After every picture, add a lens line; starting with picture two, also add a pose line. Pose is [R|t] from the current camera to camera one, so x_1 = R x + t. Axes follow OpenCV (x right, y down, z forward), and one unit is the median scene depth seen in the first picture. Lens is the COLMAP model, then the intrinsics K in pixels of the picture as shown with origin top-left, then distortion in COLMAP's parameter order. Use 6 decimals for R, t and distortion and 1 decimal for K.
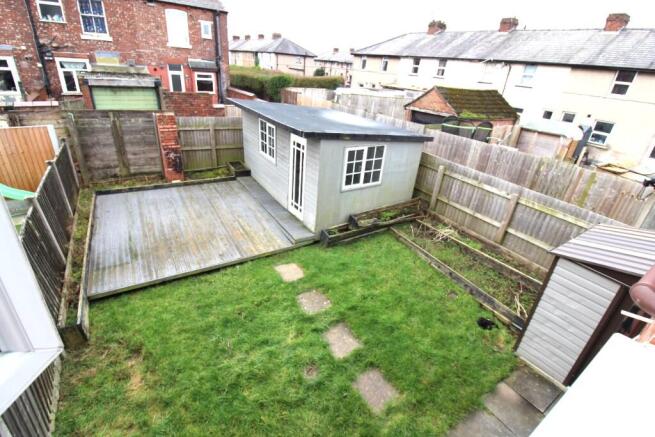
lens RADIAL K [[304.4, 0, 326.9], [0, 304.4, 218.6], [0, 0, 1]] dist [-0.005720, -0.006939]
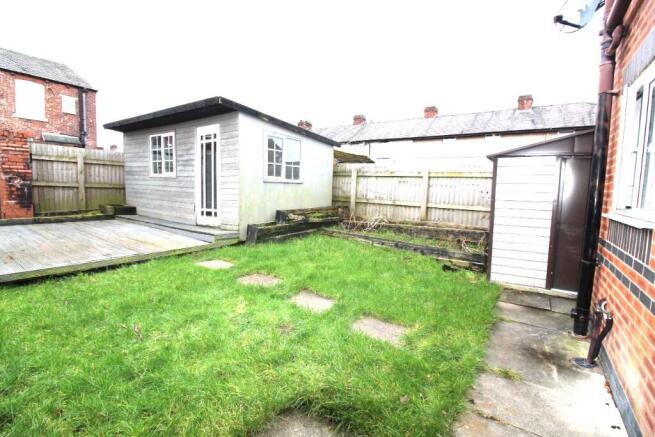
lens RADIAL K [[304.4, 0, 327.6], [0, 304.4, 217.3], [0, 0, 1]] dist [-0.005720, -0.006939]
pose [[0.923453, -0.085781, 0.374000, -0.102158], [0.207841, 0.931146, -0.299615, 0.258799], [-0.322548, 0.354413, 0.877699, 0.162457]]
